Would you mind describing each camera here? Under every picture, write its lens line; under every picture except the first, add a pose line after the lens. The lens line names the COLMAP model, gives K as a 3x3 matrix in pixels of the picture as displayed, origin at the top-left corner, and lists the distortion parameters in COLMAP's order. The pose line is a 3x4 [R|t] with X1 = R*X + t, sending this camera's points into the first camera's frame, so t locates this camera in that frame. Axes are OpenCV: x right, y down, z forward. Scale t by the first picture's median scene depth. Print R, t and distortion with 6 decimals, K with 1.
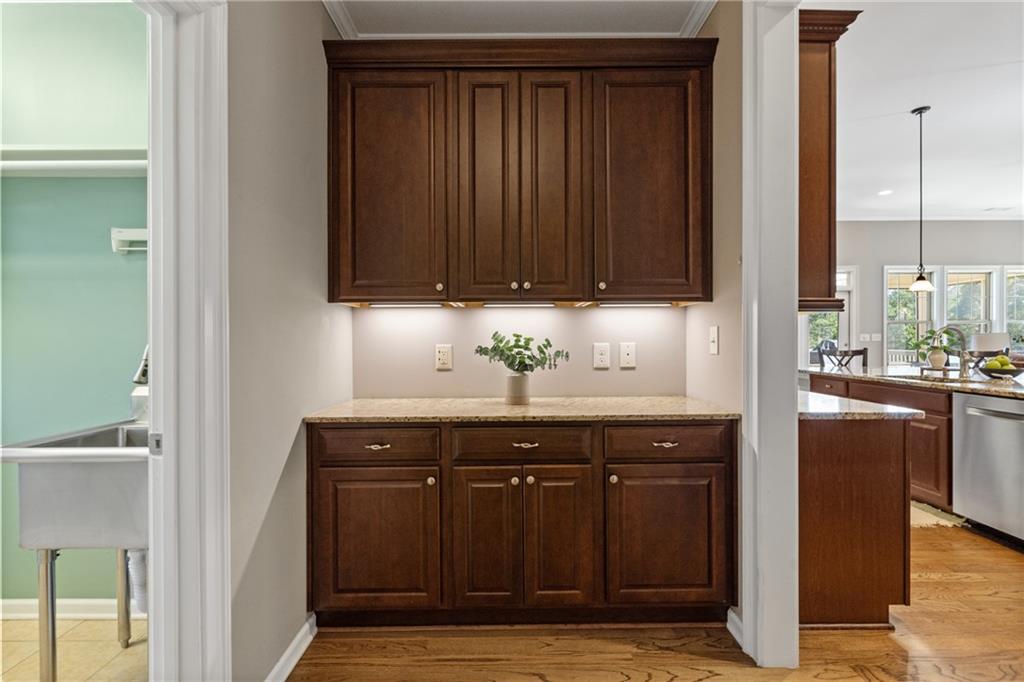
lens RADIAL K [[462.9, 0, 518.6], [0, 462.9, 339.2], [0, 0, 1]] dist [-0.002100, 0.001226]
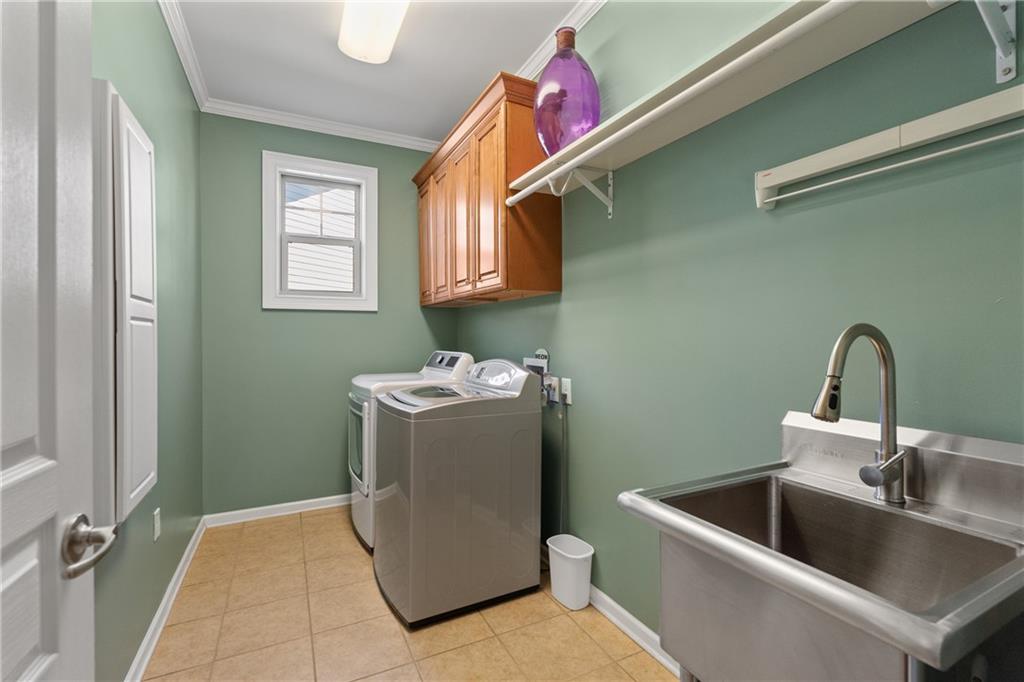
lens RADIAL K [[462.9, 0, 516.5], [0, 462.9, 338.7], [0, 0, 1]] dist [-0.002100, 0.001226]
pose [[0.455019, -0.002217, -0.890479, -0.435331], [0.005311, 0.999986, 0.000223, -0.000684], [0.890466, -0.004831, 0.455025, 0.379196]]
